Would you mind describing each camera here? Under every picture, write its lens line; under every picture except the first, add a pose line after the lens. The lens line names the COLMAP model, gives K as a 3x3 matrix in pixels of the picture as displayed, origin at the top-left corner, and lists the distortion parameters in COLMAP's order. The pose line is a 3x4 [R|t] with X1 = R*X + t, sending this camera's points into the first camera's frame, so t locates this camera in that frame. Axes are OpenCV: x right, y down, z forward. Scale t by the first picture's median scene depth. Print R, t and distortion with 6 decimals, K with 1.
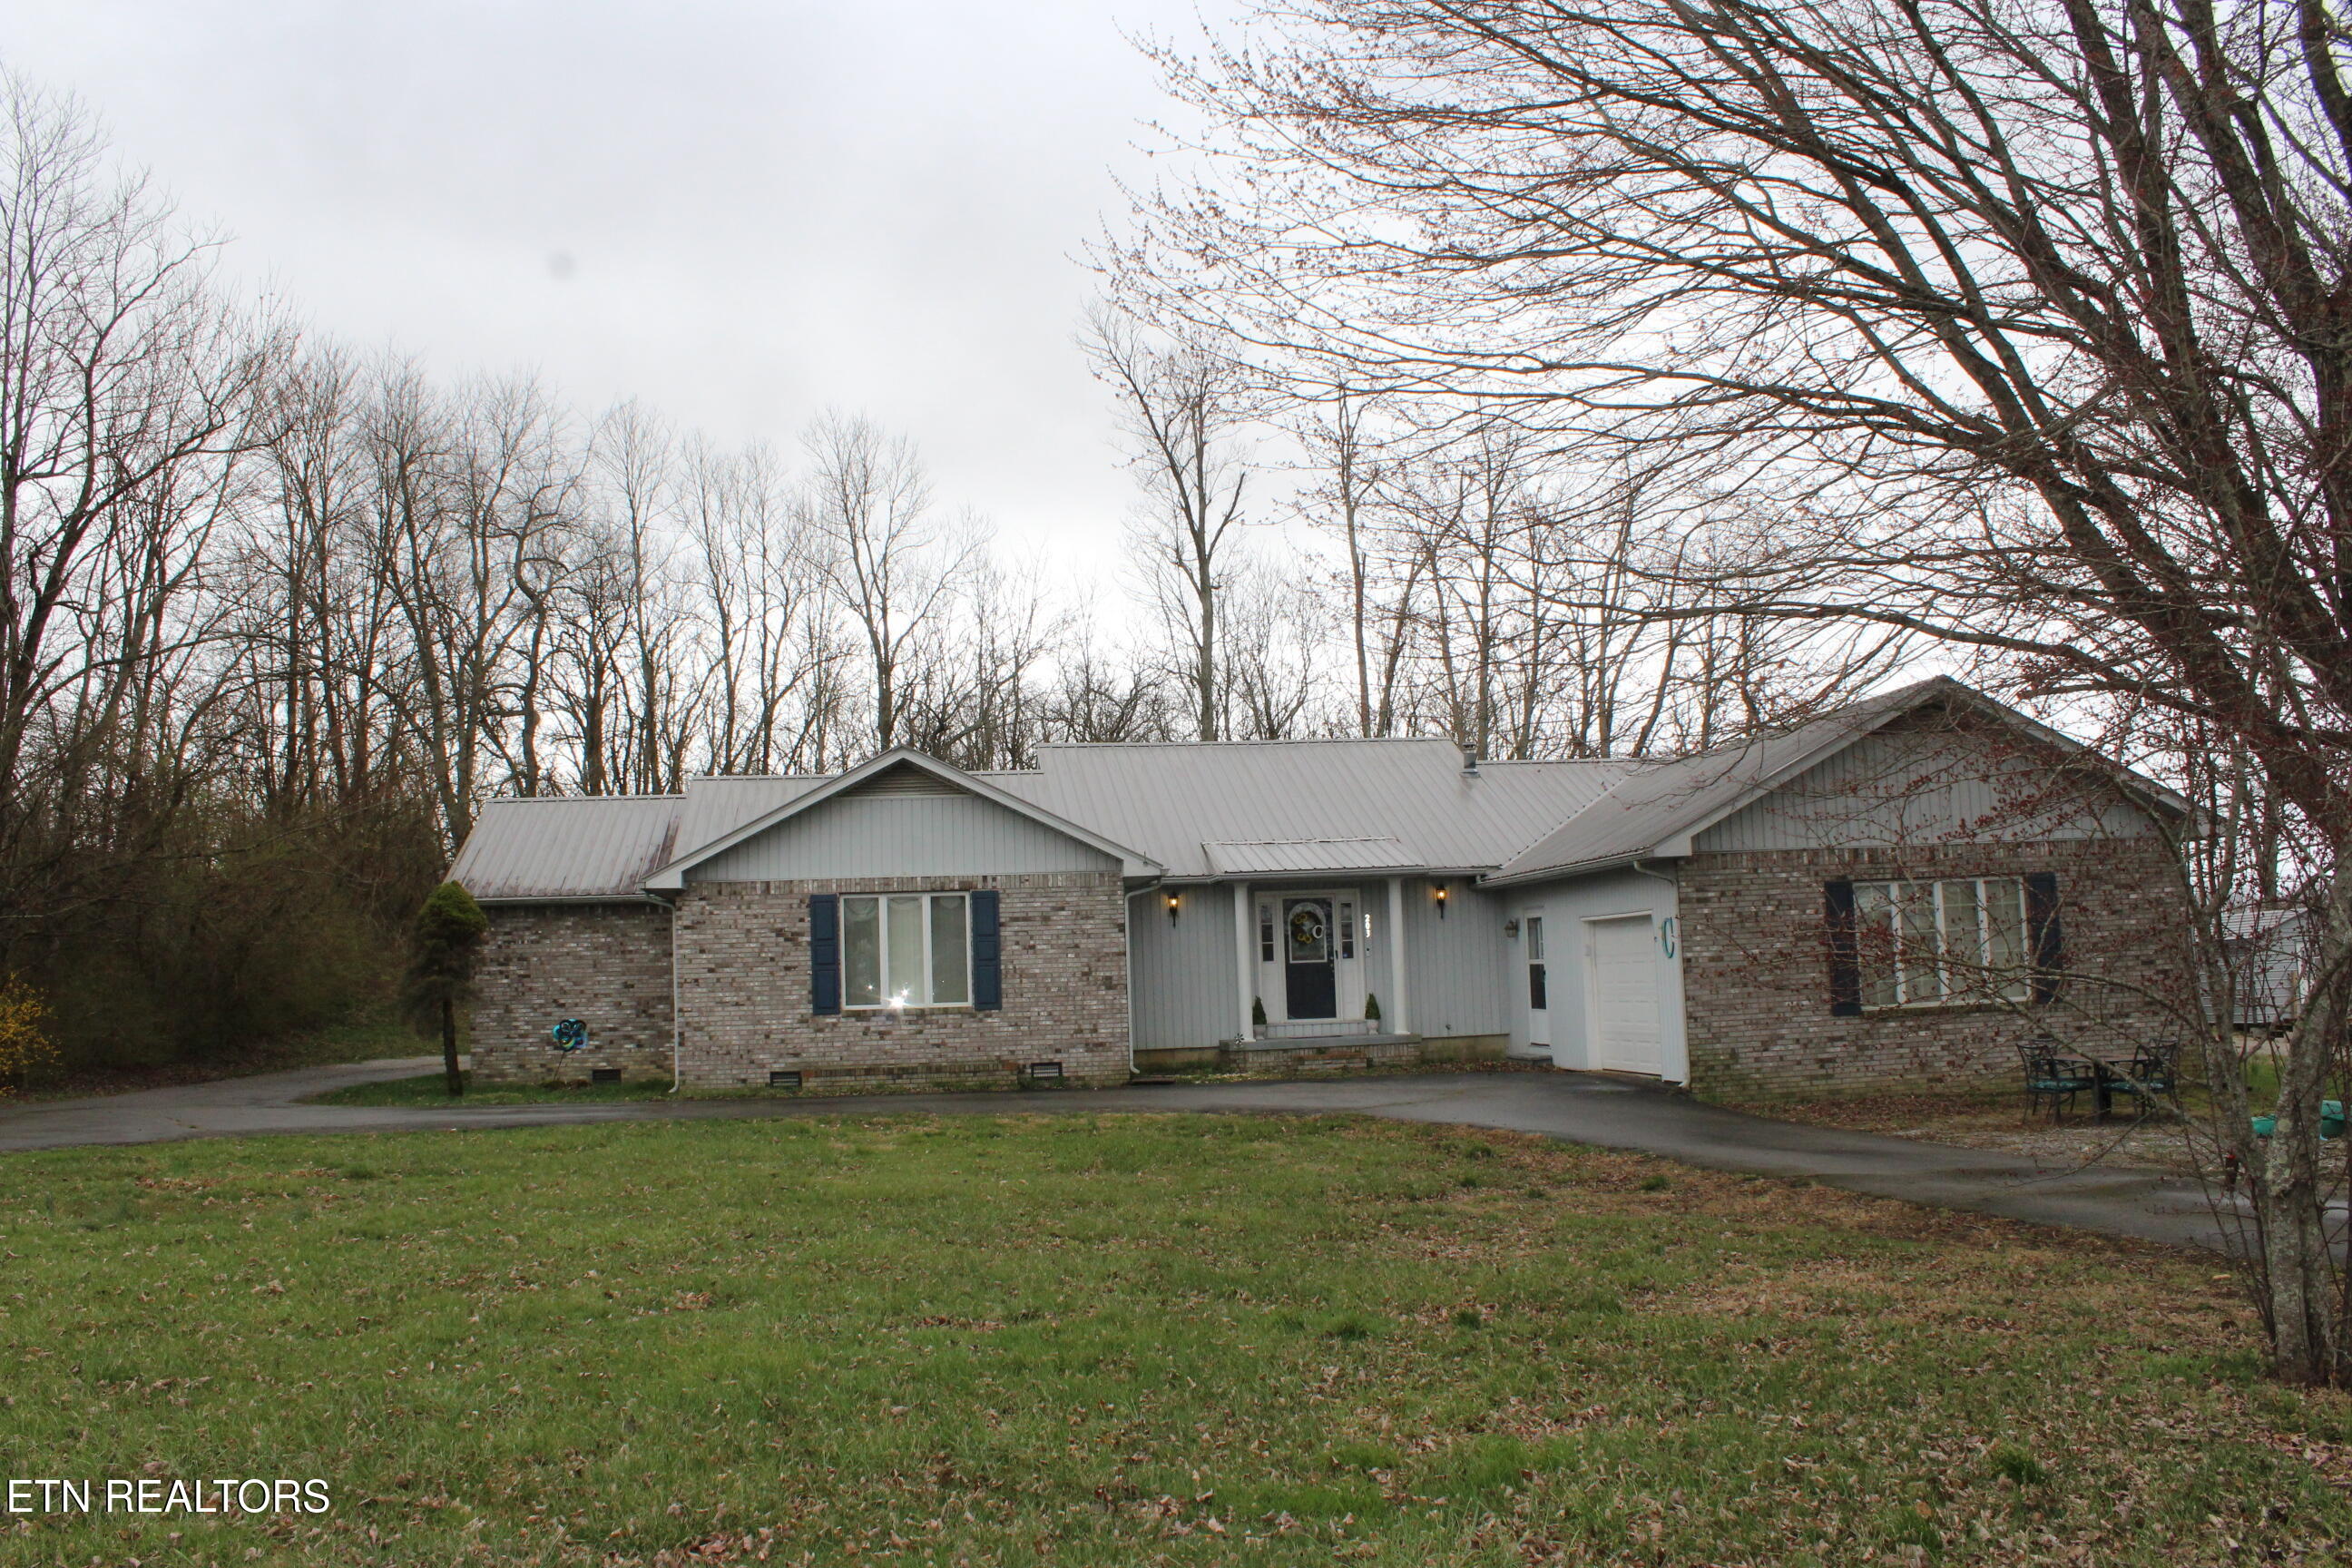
lens RADIAL K [[1968.1, 0, 1176.0], [0, 1968.1, 784.0], [0, 0, 1]] dist [-0.161197, 0.164111]
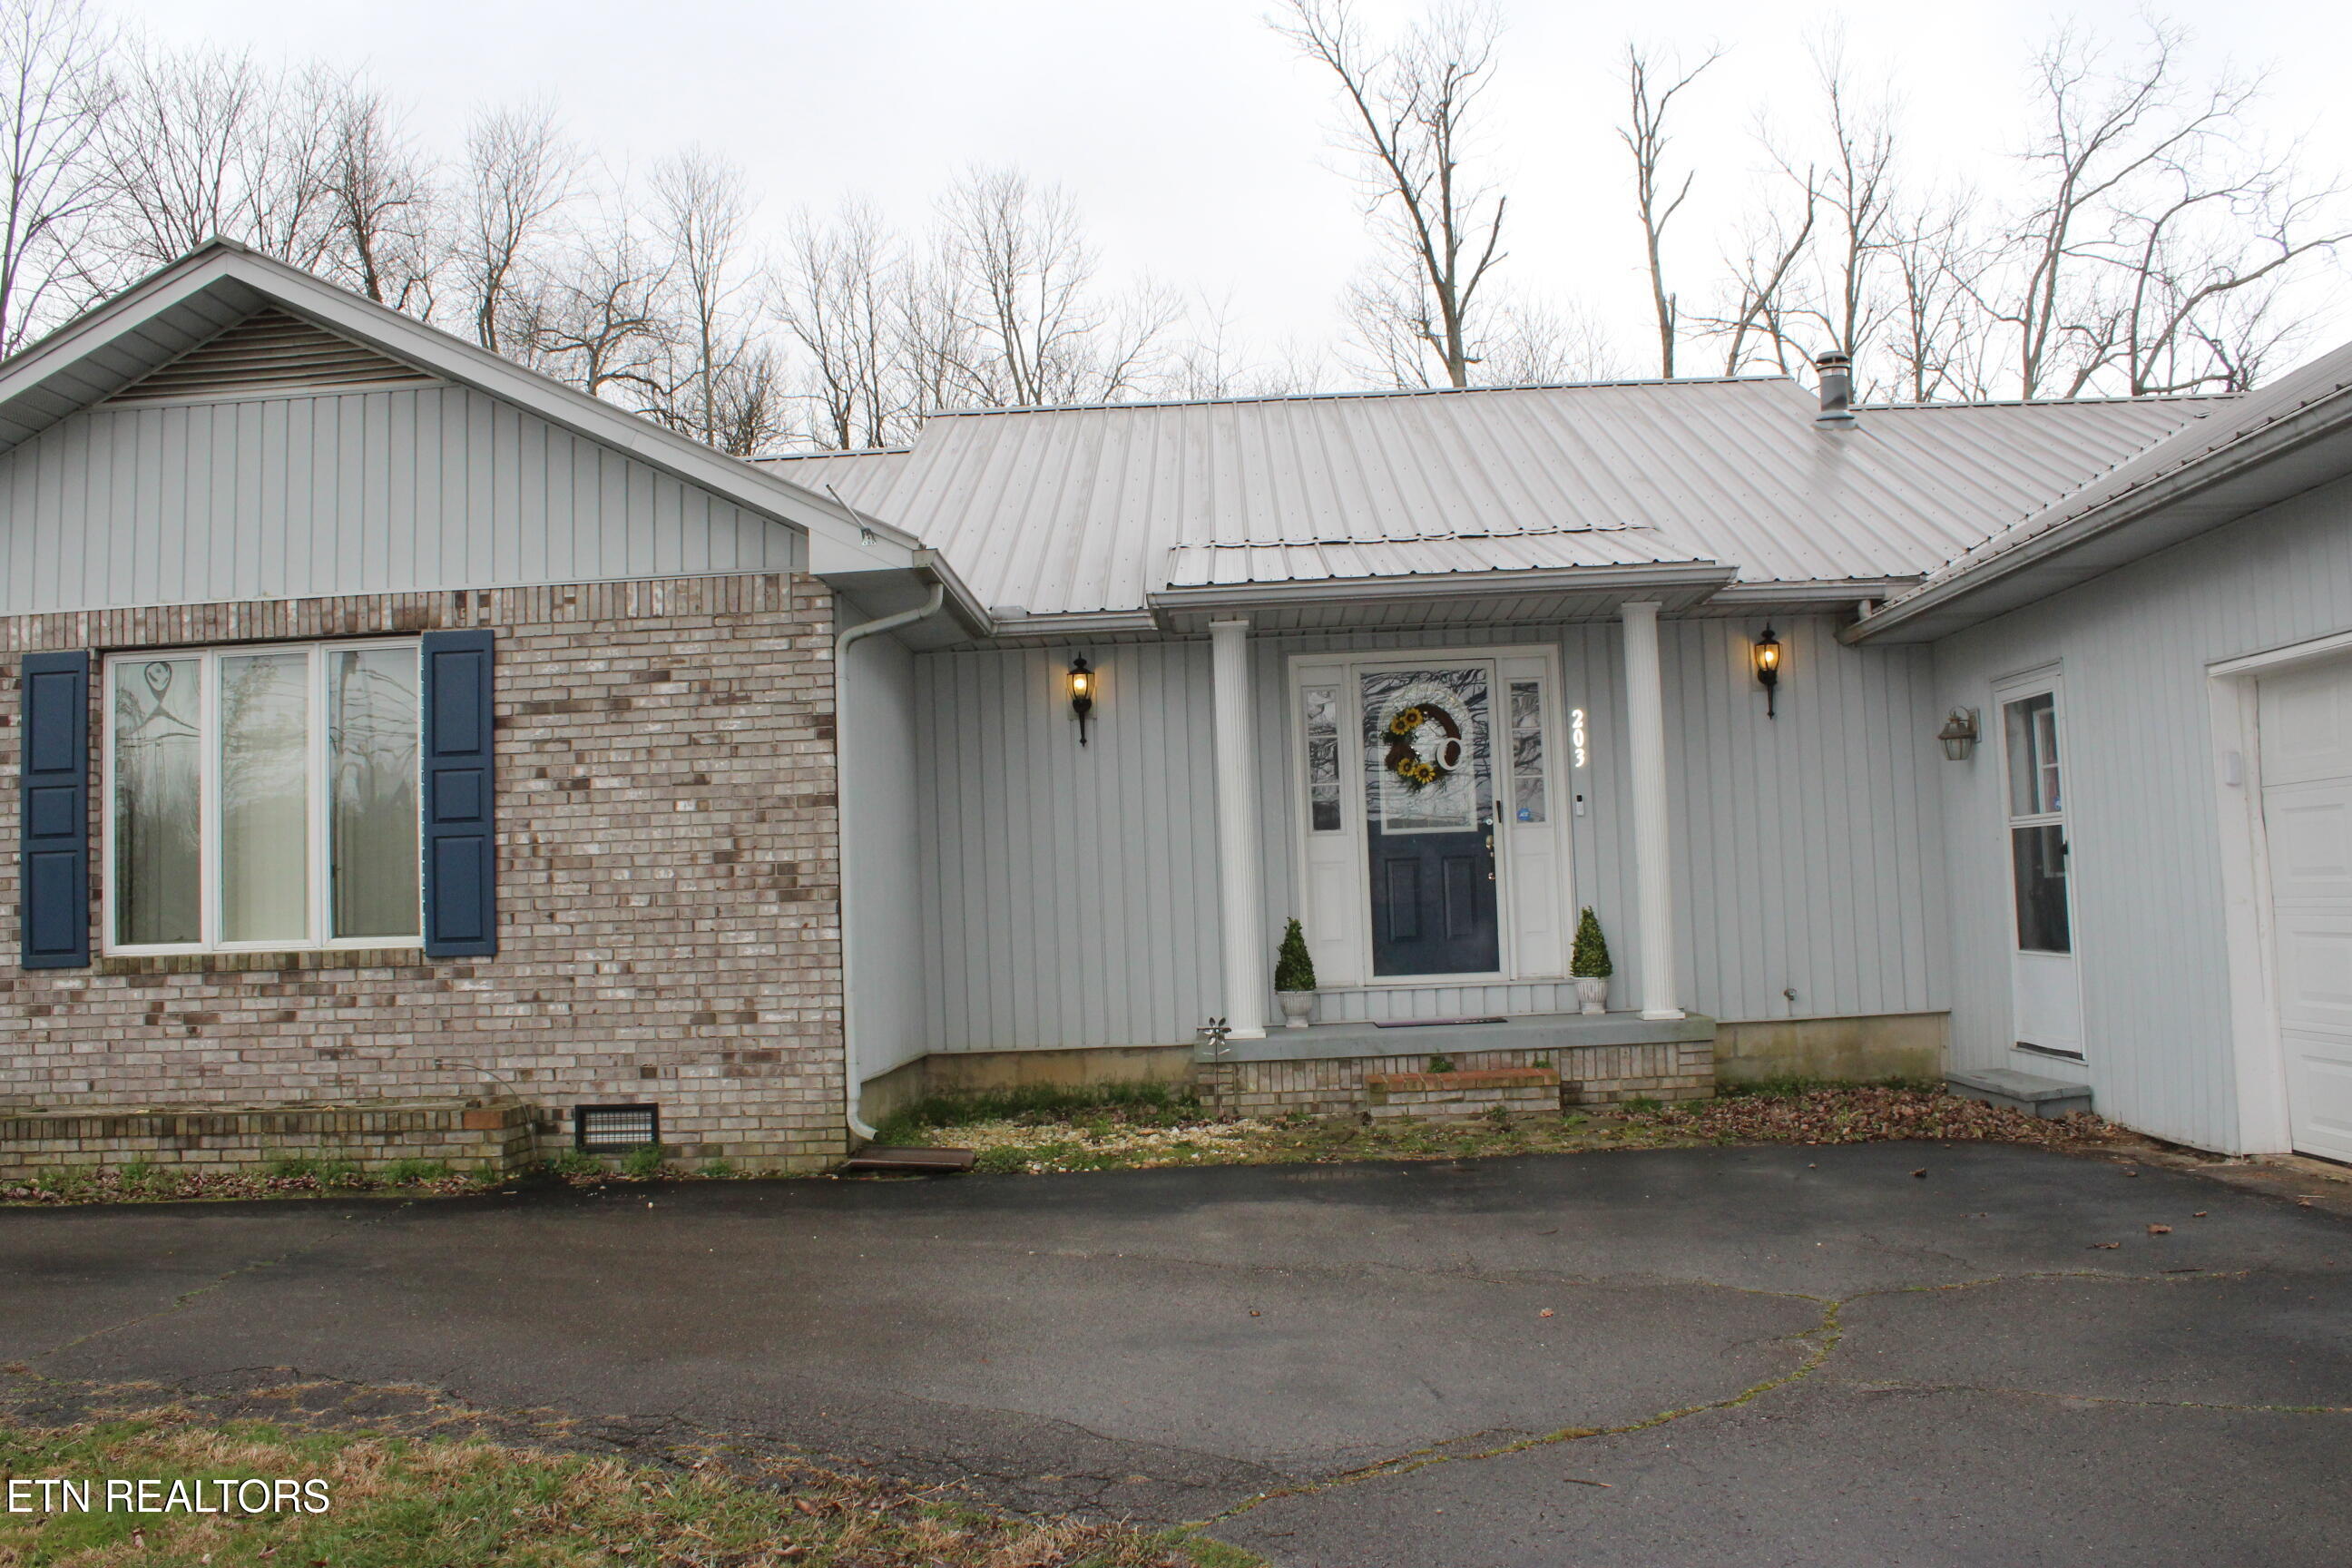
lens RADIAL K [[1968.1, 0, 1176.0], [0, 1968.1, 784.0], [0, 0, 1]] dist [-0.161197, 0.164111]
pose [[0.984262, -0.014842, -0.176093, 0.089053], [0.022225, 0.998951, 0.040031, 0.065441], [0.175315, -0.043315, 0.983559, 0.613924]]
